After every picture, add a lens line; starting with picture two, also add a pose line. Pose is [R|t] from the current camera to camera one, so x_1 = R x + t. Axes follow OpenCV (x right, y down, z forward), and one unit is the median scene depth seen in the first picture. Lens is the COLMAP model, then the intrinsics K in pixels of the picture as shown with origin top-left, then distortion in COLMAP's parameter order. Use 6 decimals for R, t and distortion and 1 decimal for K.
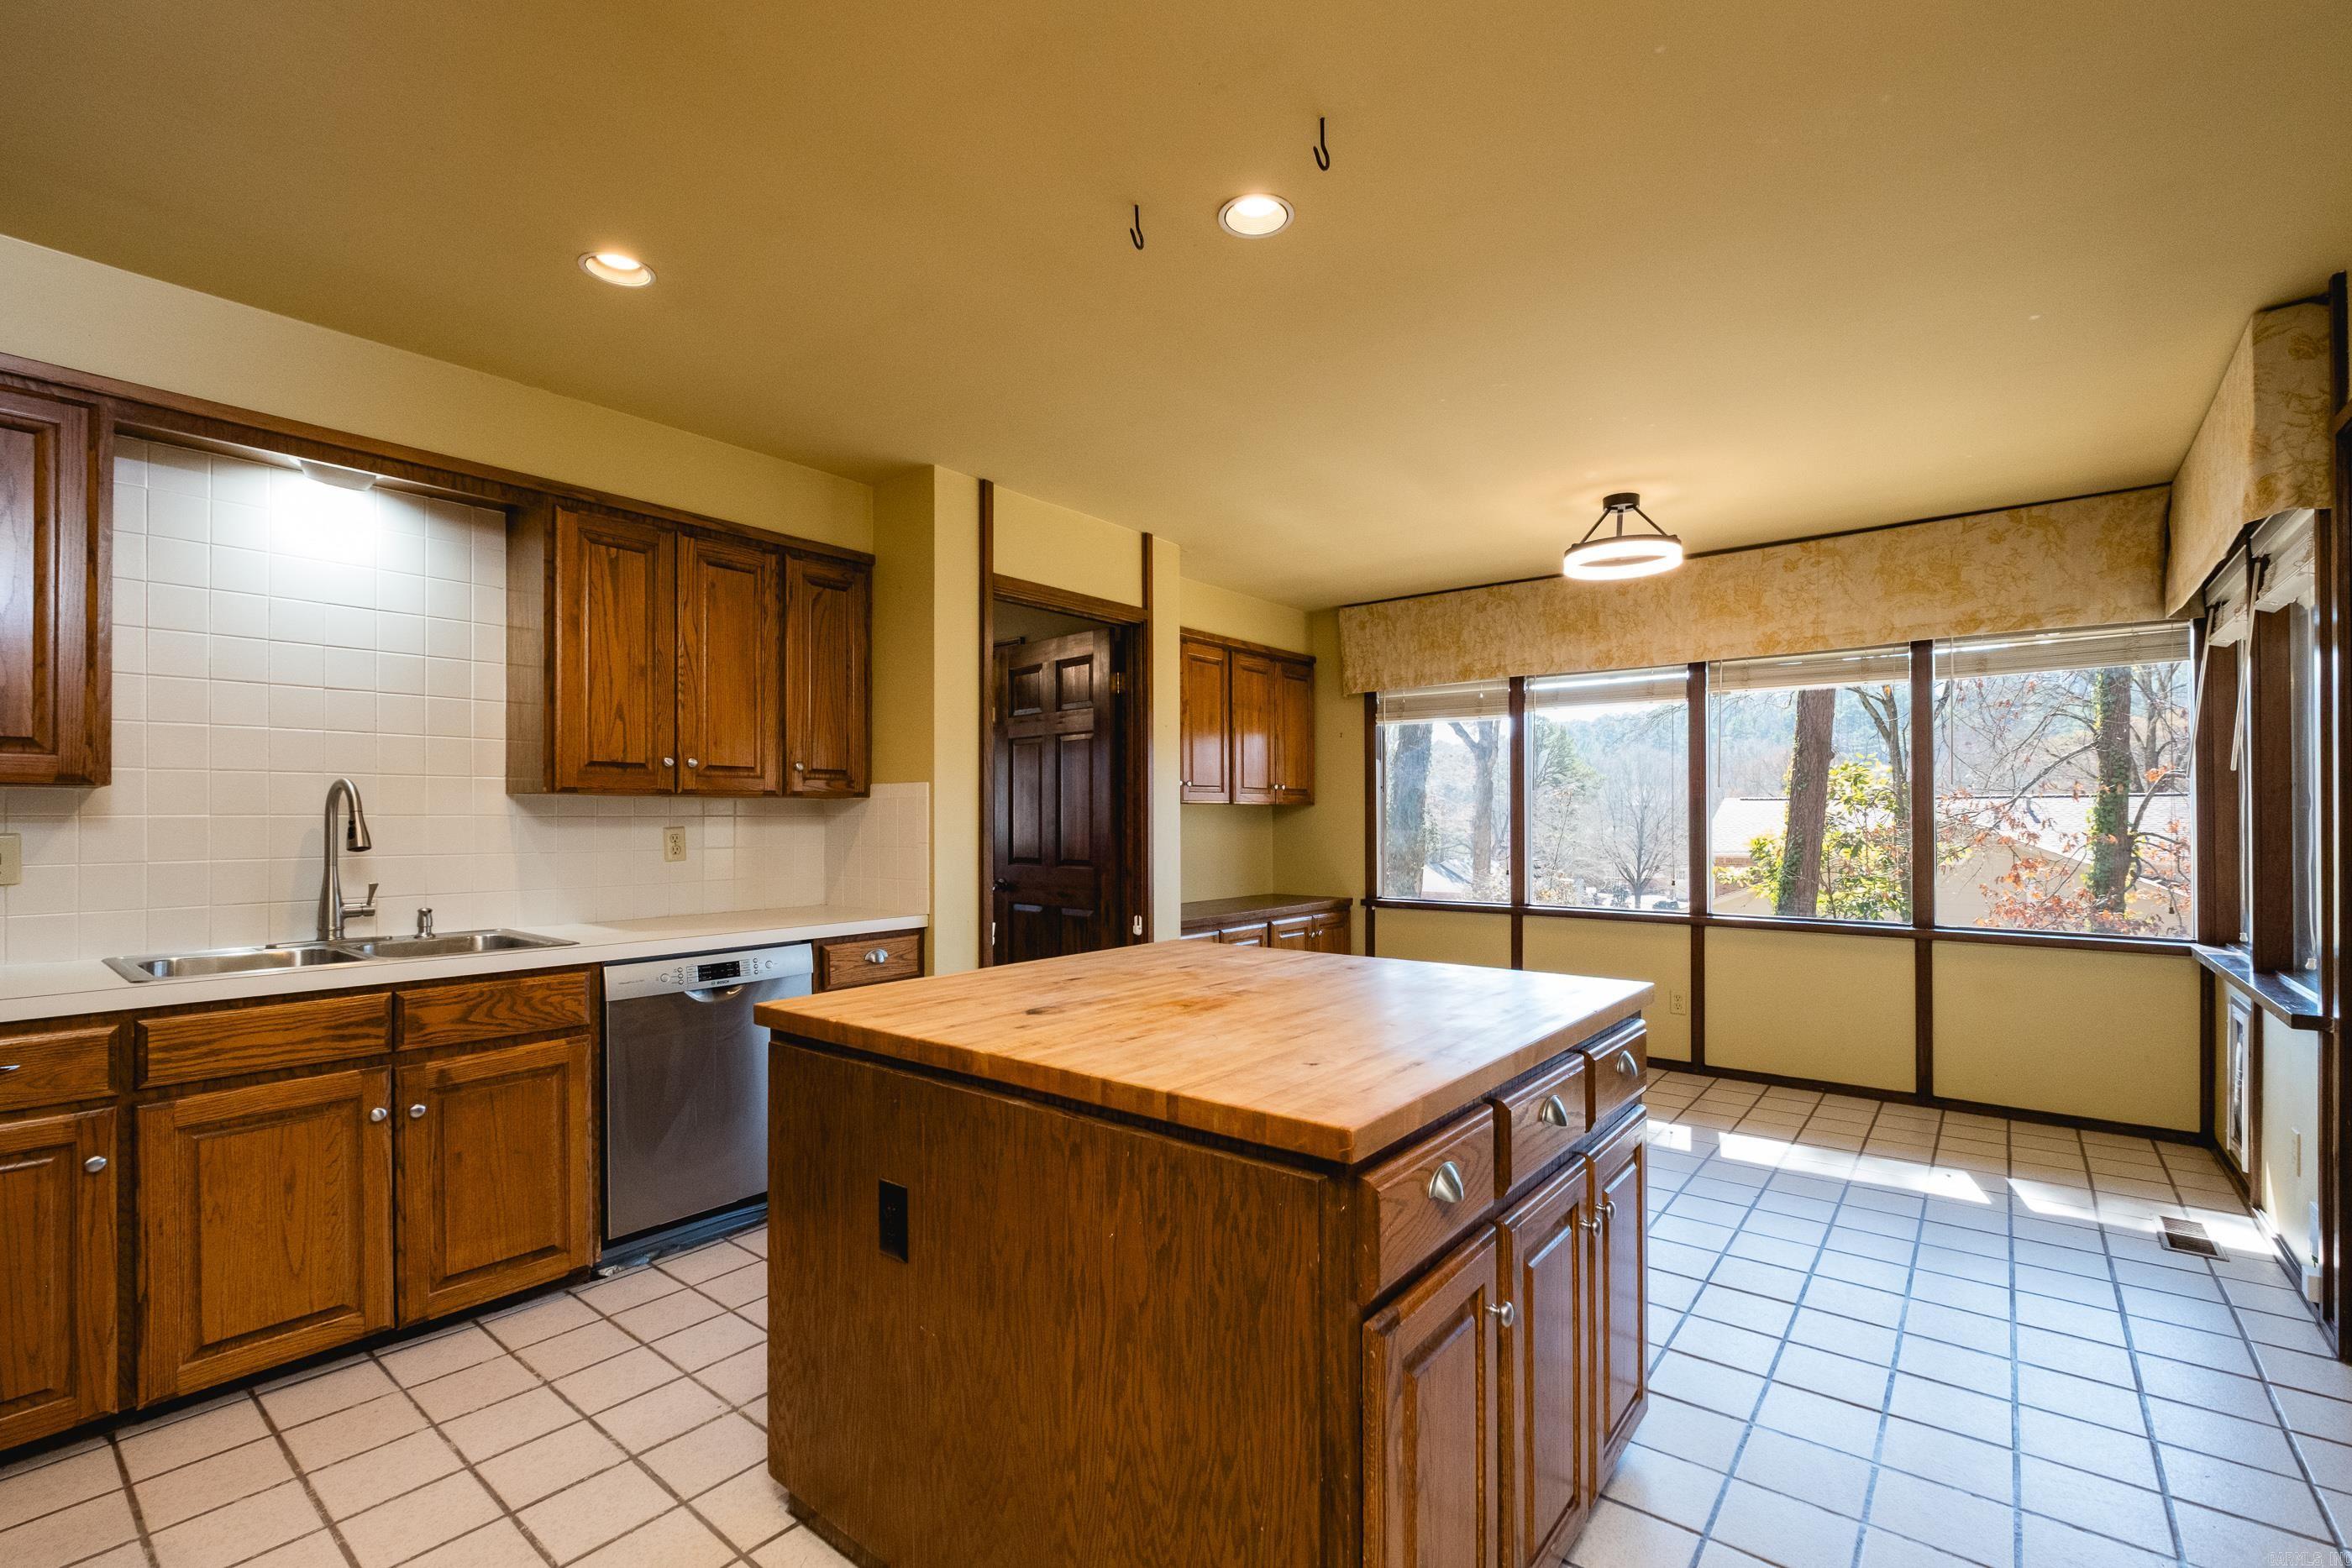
lens RADIAL K [[1036.2, 0, 1174.2], [0, 1036.2, 813.7], [0, 0, 1]] dist [0.005753, -0.004069]
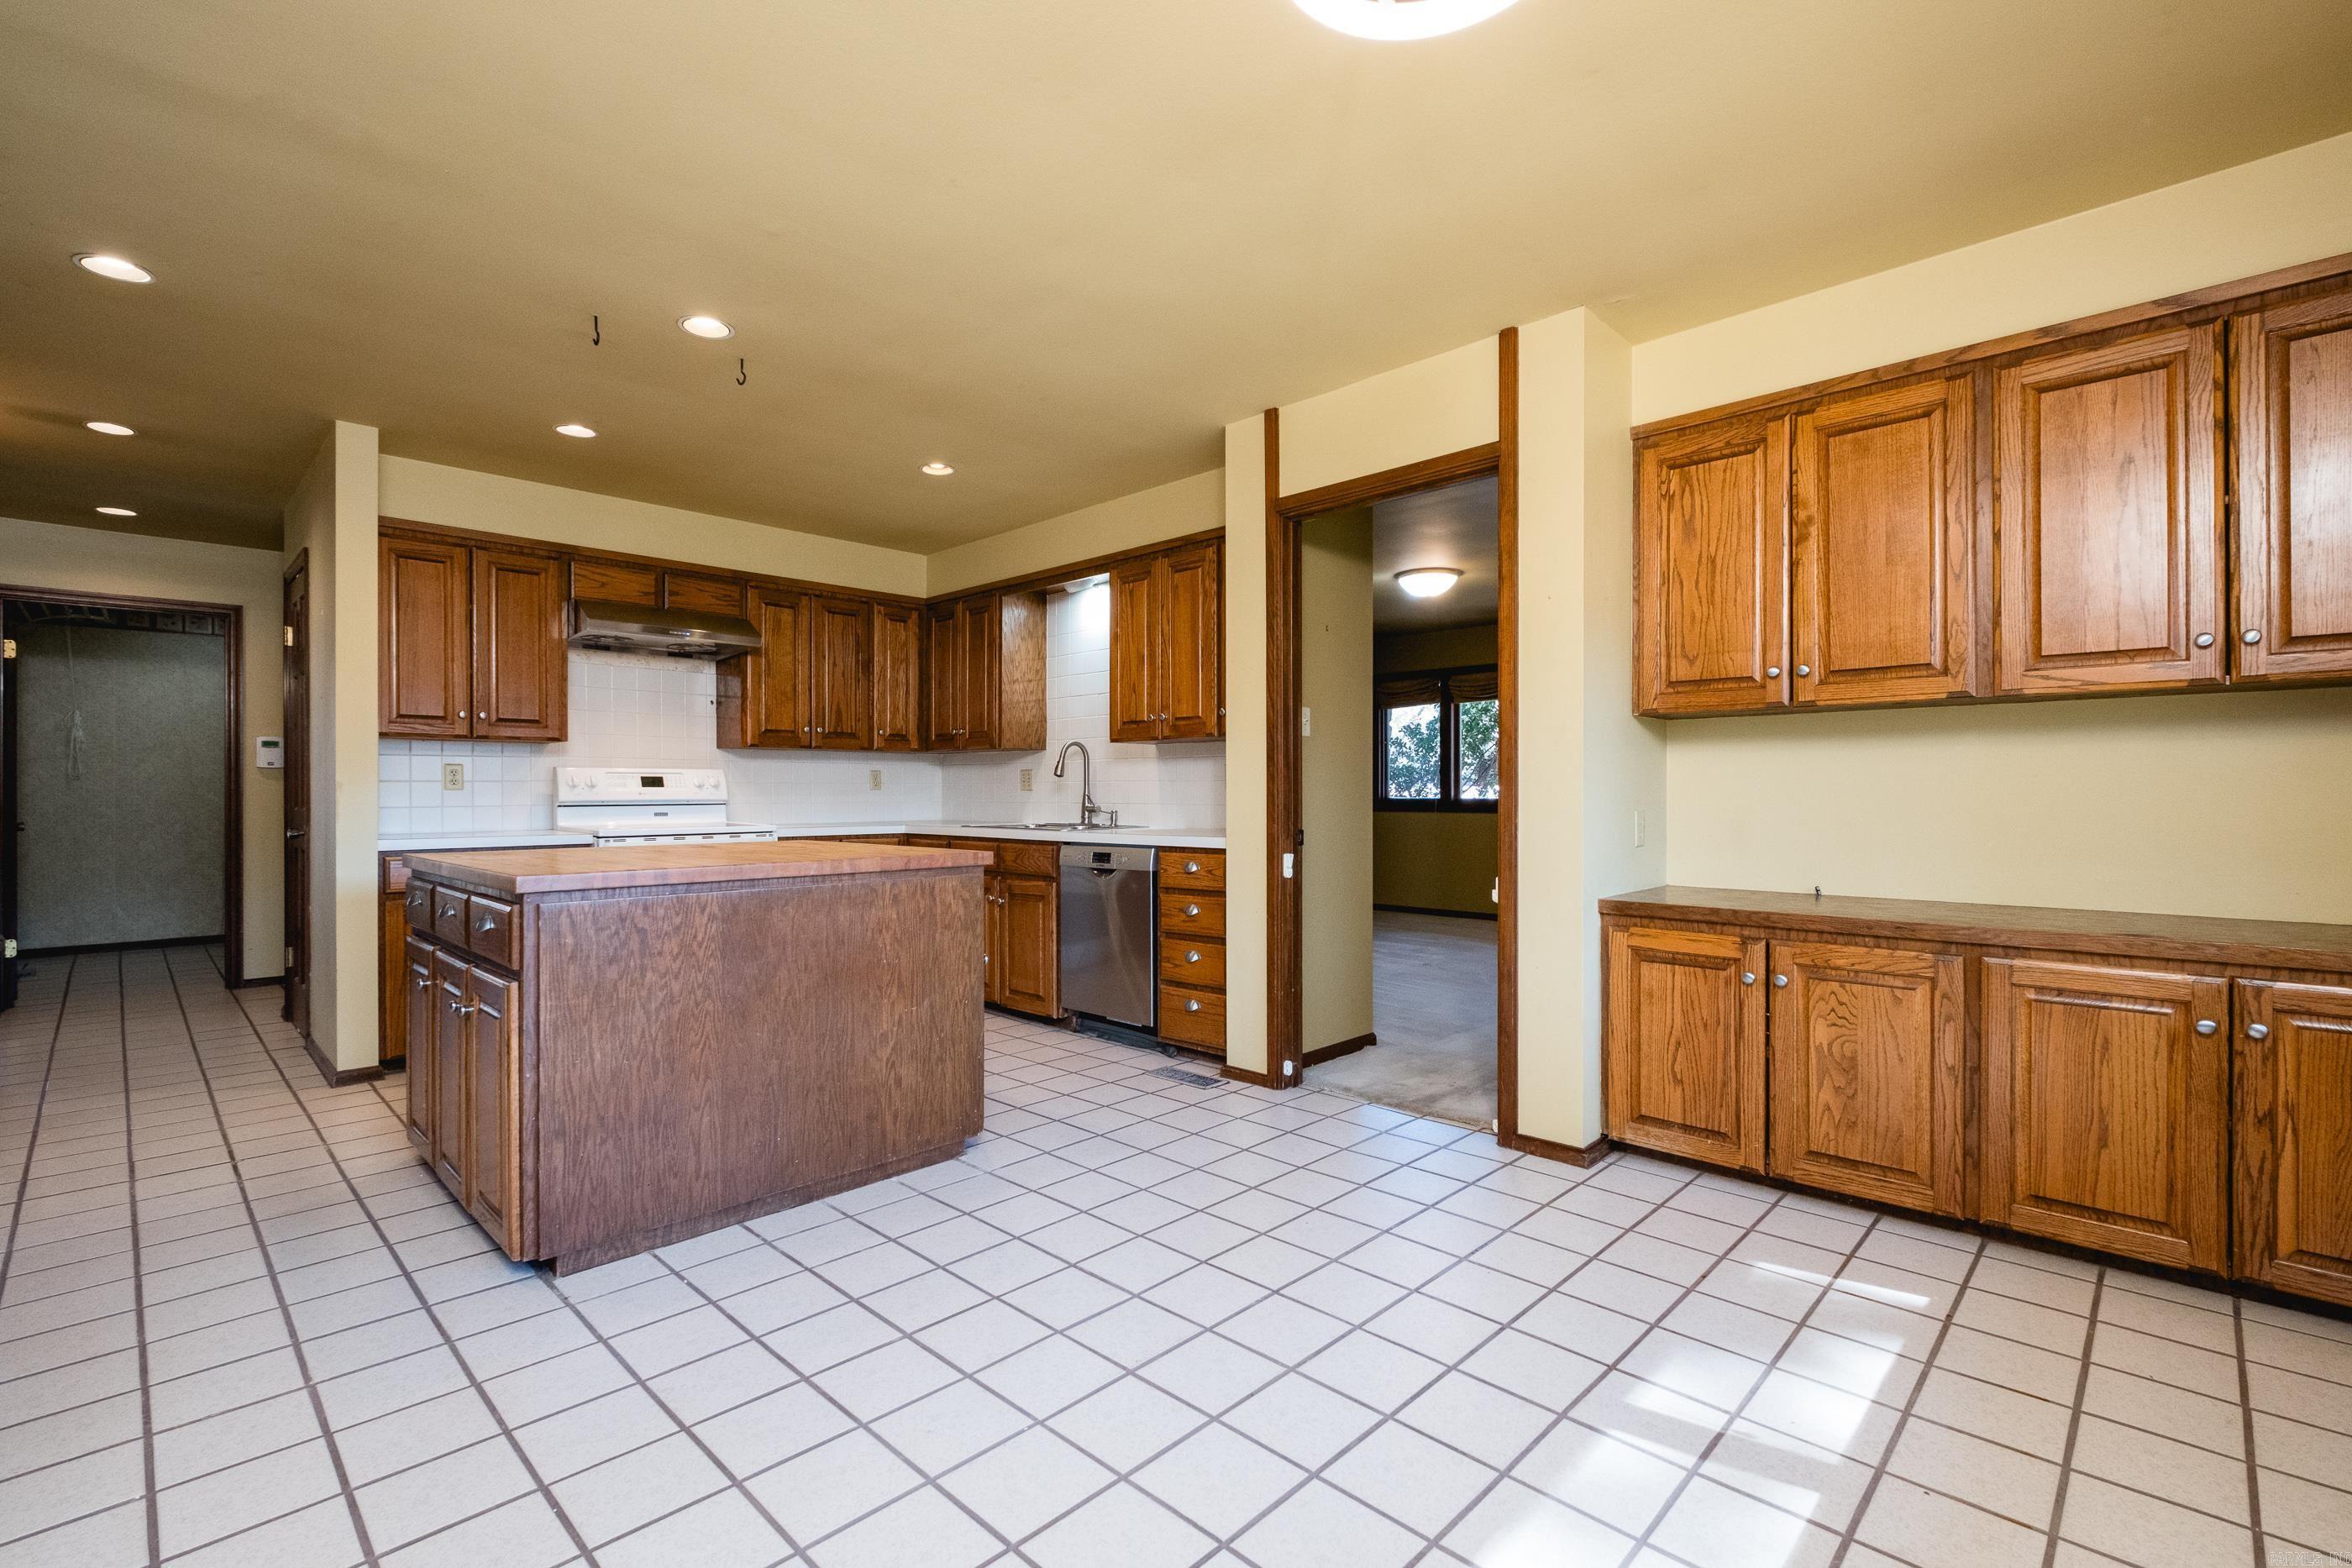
lens RADIAL K [[1036.2, 0, 1174.0], [0, 1036.2, 801.8], [0, 0, 1]] dist [0.005753, -0.004069]
pose [[-0.103642, 0.014069, -0.994515, 0.817339], [0.007876, 0.999880, 0.013324, 0.042283], [0.994583, -0.006452, -0.103741, 0.999822]]
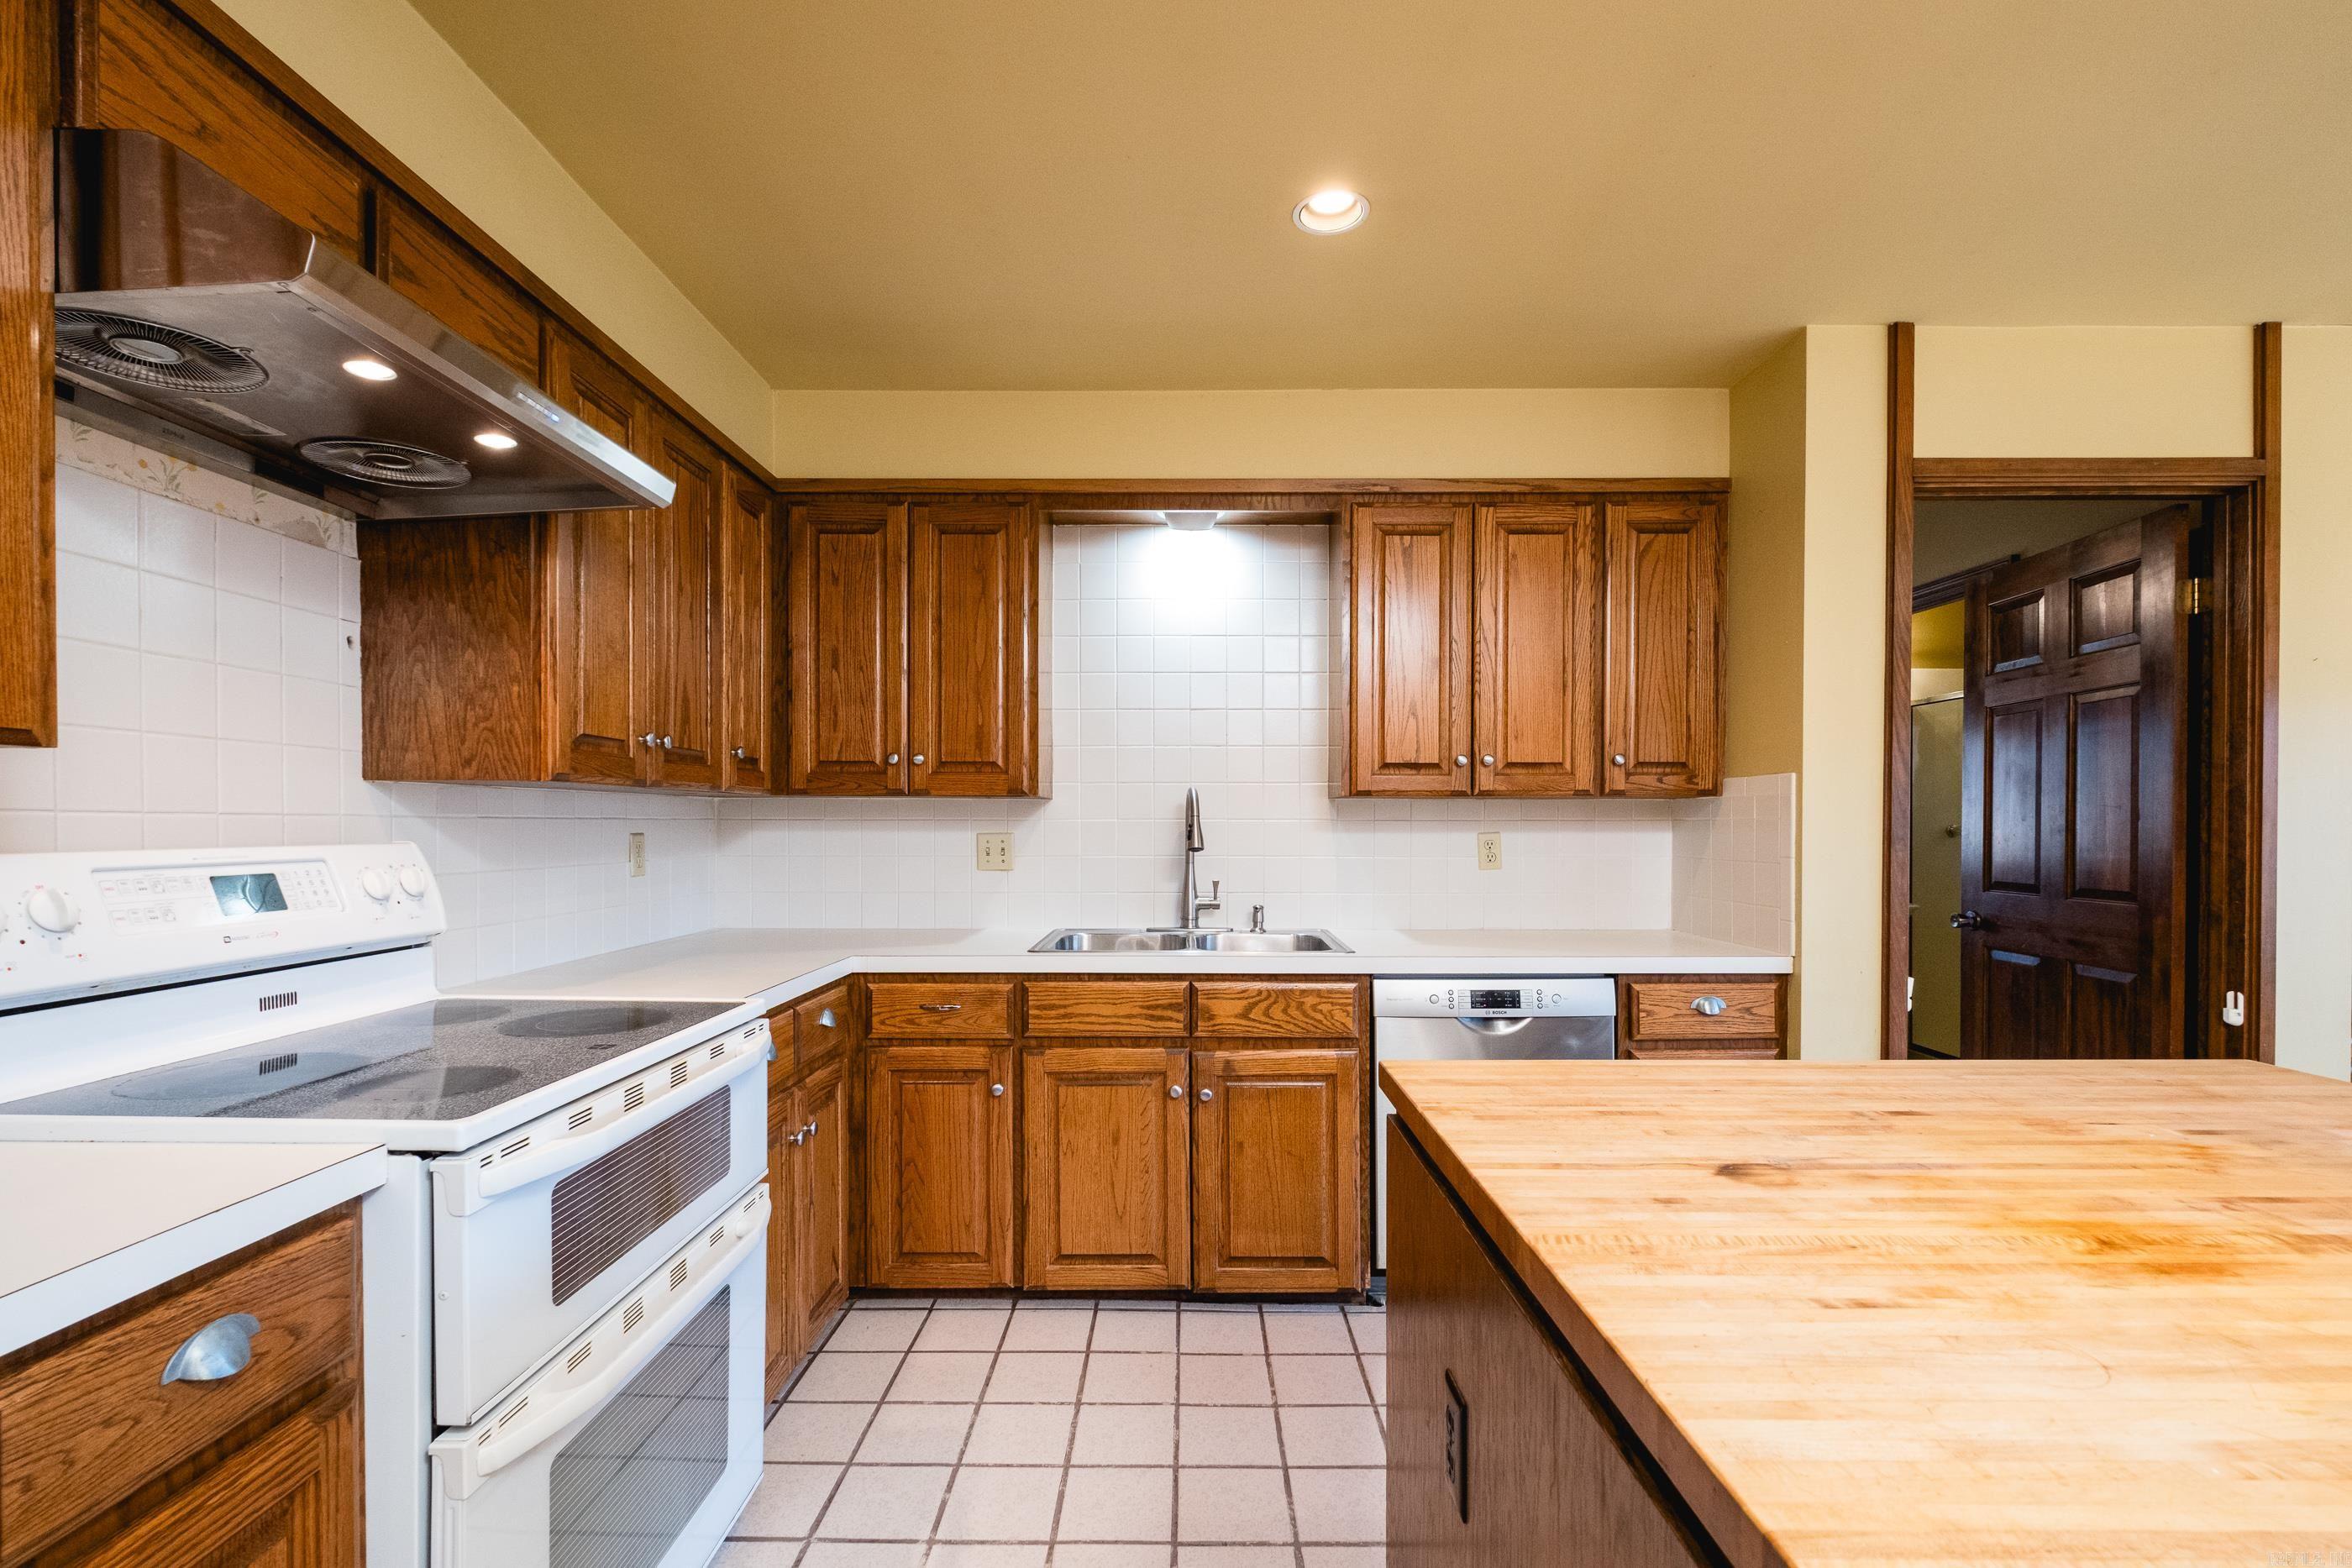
lens RADIAL K [[1036.2, 0, 1205.7], [0, 1036.2, 844.0], [0, 0, 1]] dist [0.005753, -0.004069]
pose [[0.625315, 0.010641, -0.780300, 0.066552], [0.001400, 0.999890, 0.014757, 0.007590], [0.780372, -0.010320, 0.625231, 0.216718]]
